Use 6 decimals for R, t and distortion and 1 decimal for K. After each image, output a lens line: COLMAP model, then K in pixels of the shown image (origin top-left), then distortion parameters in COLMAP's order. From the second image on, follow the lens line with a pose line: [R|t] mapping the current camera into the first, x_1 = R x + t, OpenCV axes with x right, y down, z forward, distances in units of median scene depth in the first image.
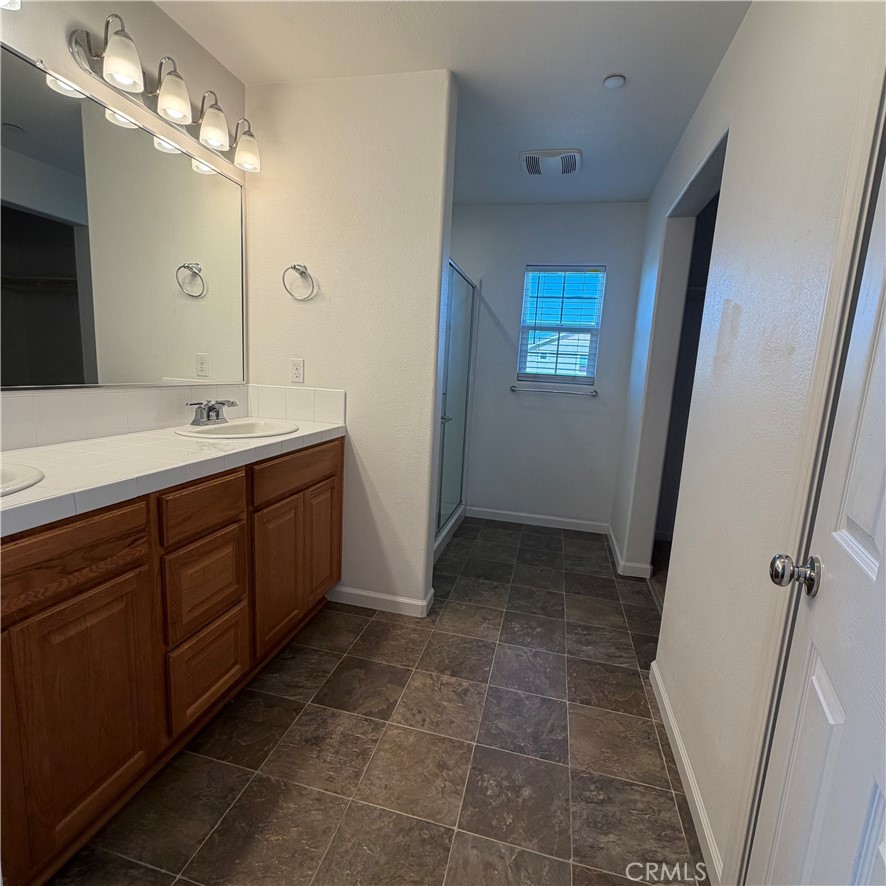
lens RADIAL K [[470.6, 0, 447.9], [0, 470.6, 436.2], [0, 0, 1]] dist [-0.002650, 0.000190]
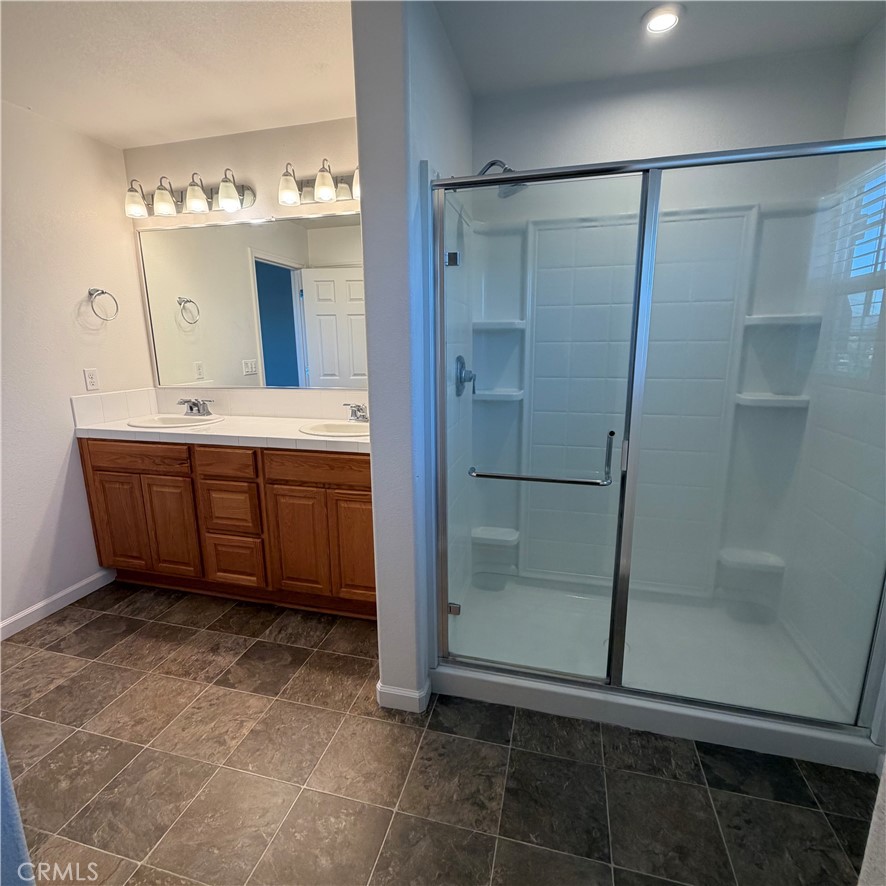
lens RADIAL K [[470.6, 0, 443.5], [0, 470.6, 434.4], [0, 0, 1]] dist [-0.002650, 0.000190]
pose [[-0.022849, 0.143711, -0.989356, 0.945716], [-0.144622, 0.978730, 0.145507, -0.261875], [0.989223, 0.146407, -0.001579, 1.510618]]
